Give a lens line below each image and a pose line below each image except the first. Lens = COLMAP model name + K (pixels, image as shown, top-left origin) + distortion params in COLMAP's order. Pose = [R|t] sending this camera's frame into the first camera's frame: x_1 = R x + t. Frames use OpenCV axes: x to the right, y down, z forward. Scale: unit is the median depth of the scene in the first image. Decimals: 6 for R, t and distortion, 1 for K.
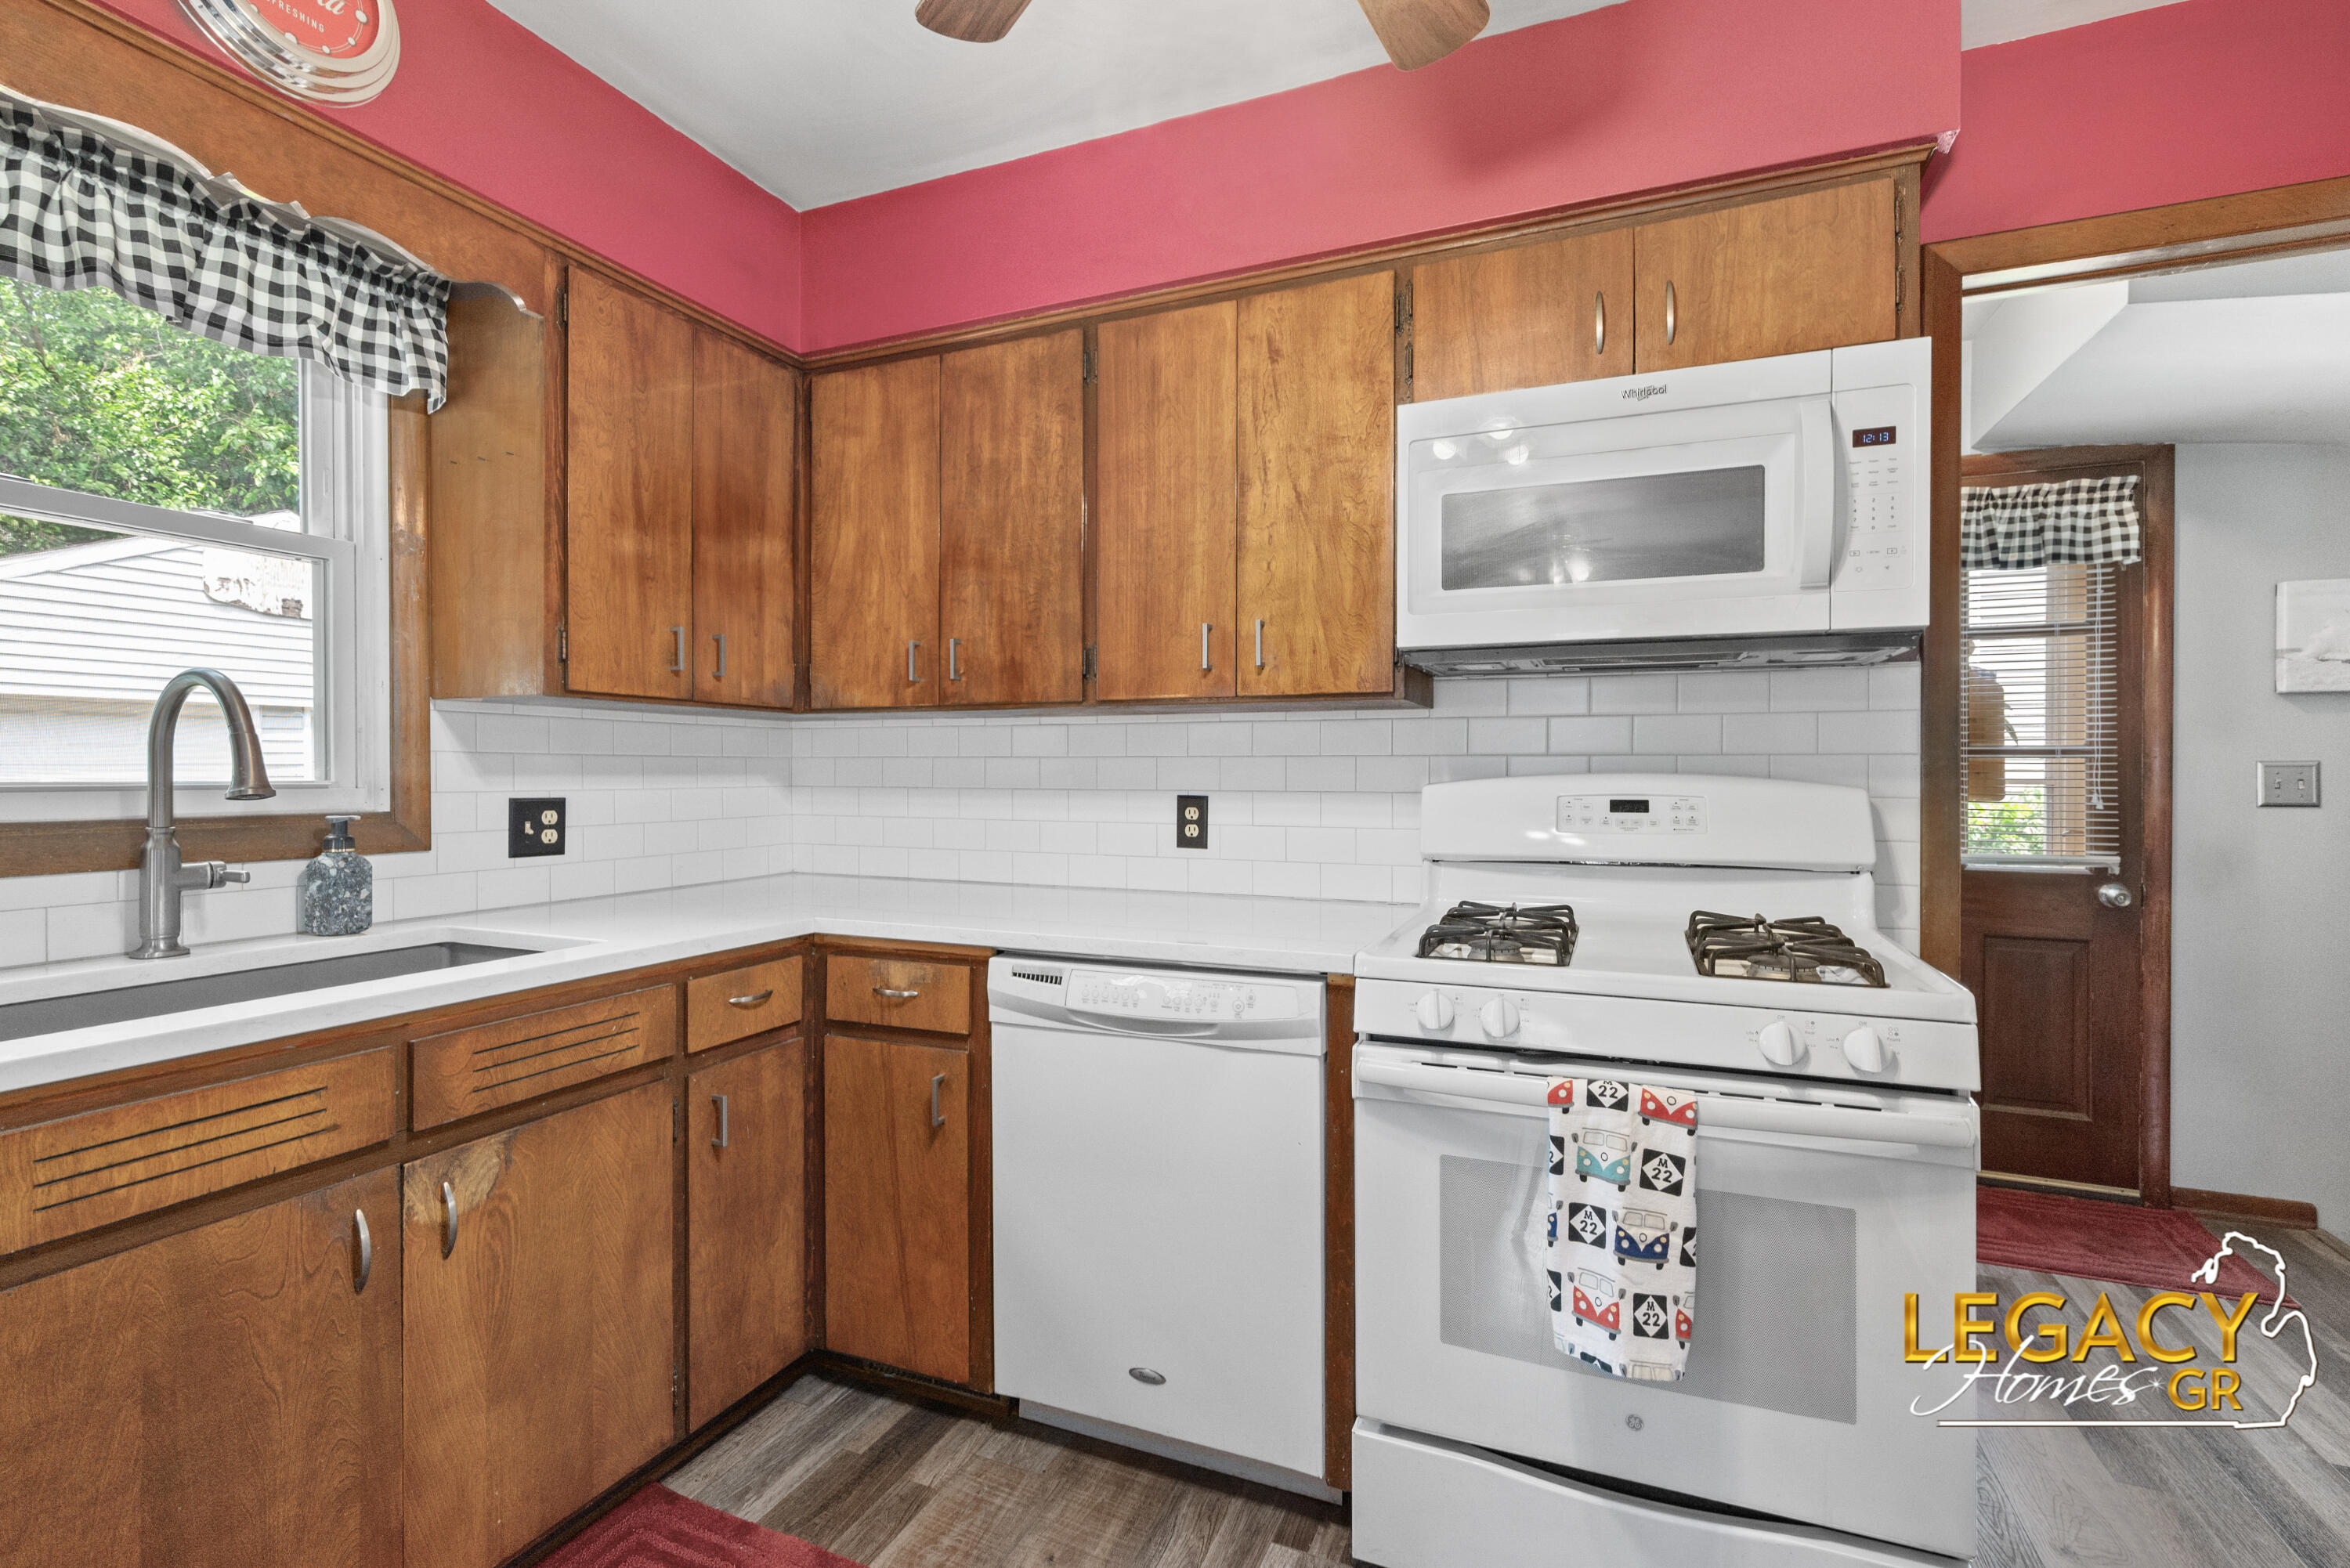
lens RADIAL K [[1061.2, 0, 1181.3], [0, 1061.2, 778.9], [0, 0, 1]] dist [0.002879, 0.000545]
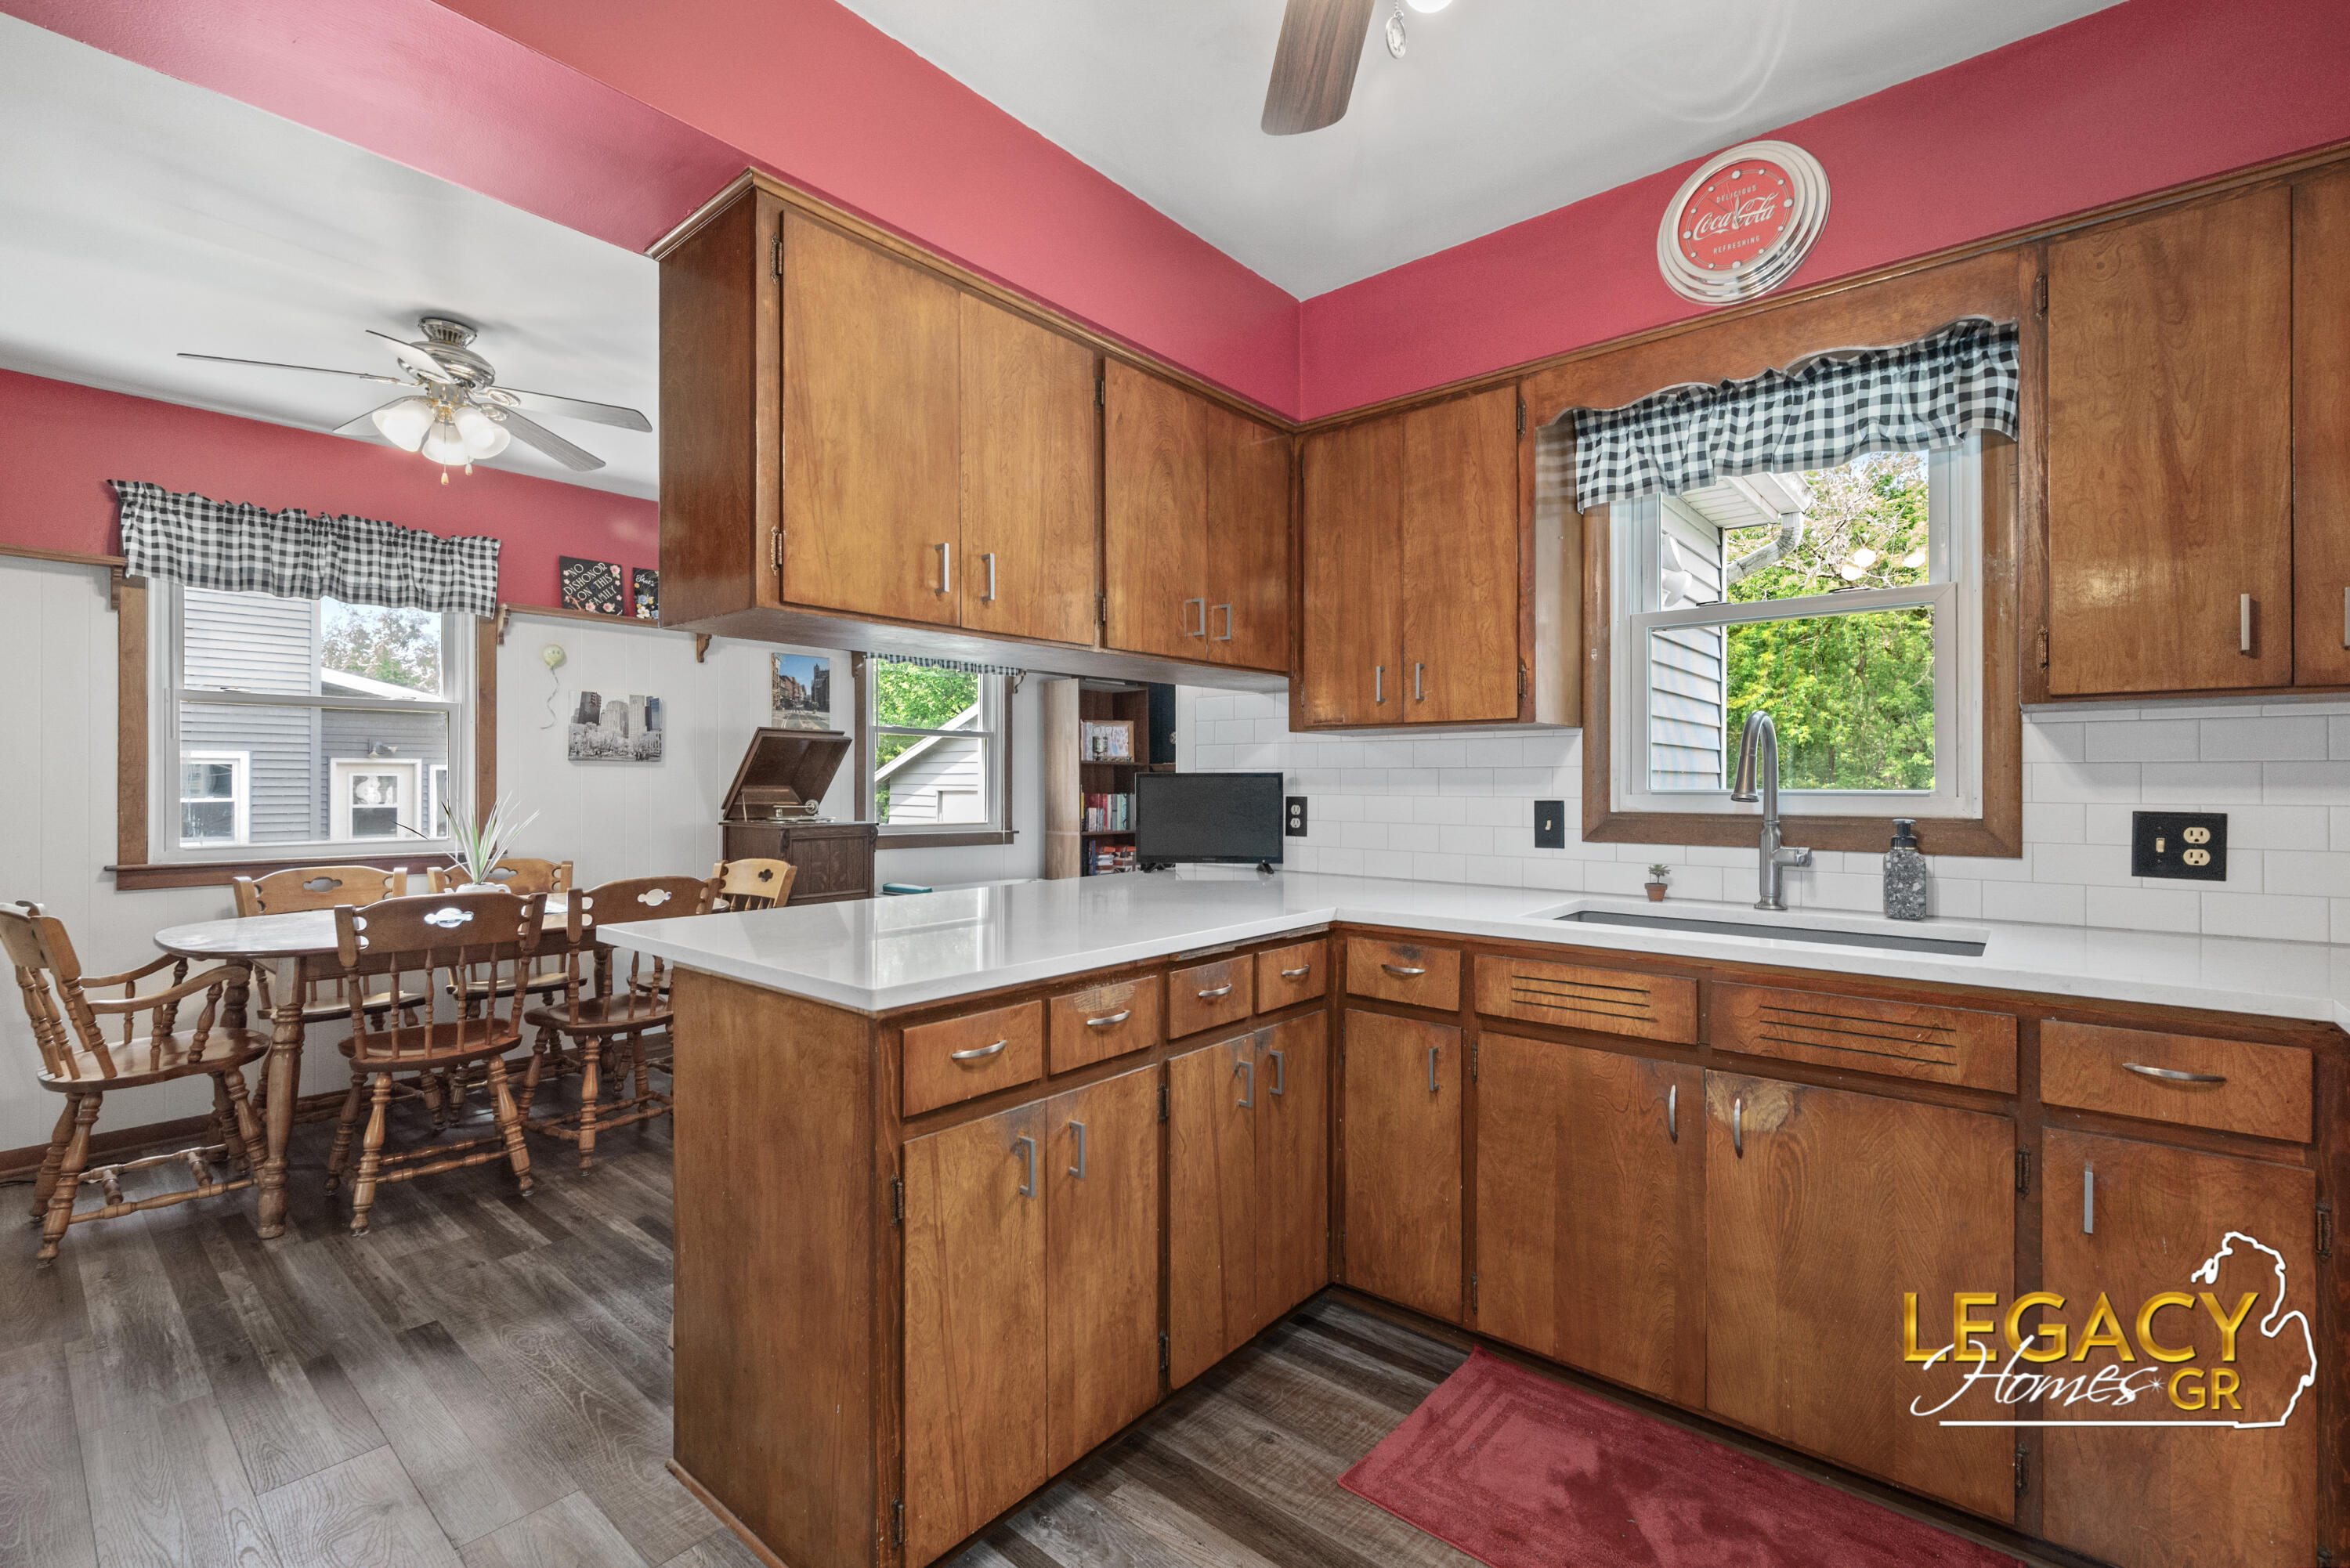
lens RADIAL K [[1009.4, 0, 1180.6], [0, 1009.4, 788.0], [0, 0, 1]] dist [-0.004792, -0.000127]
pose [[-0.299777, 0.000553, -0.954009, 0.578287], [-0.008403, 0.999960, 0.003220, 0.002796], [0.953972, 0.008982, -0.299760, 0.608908]]
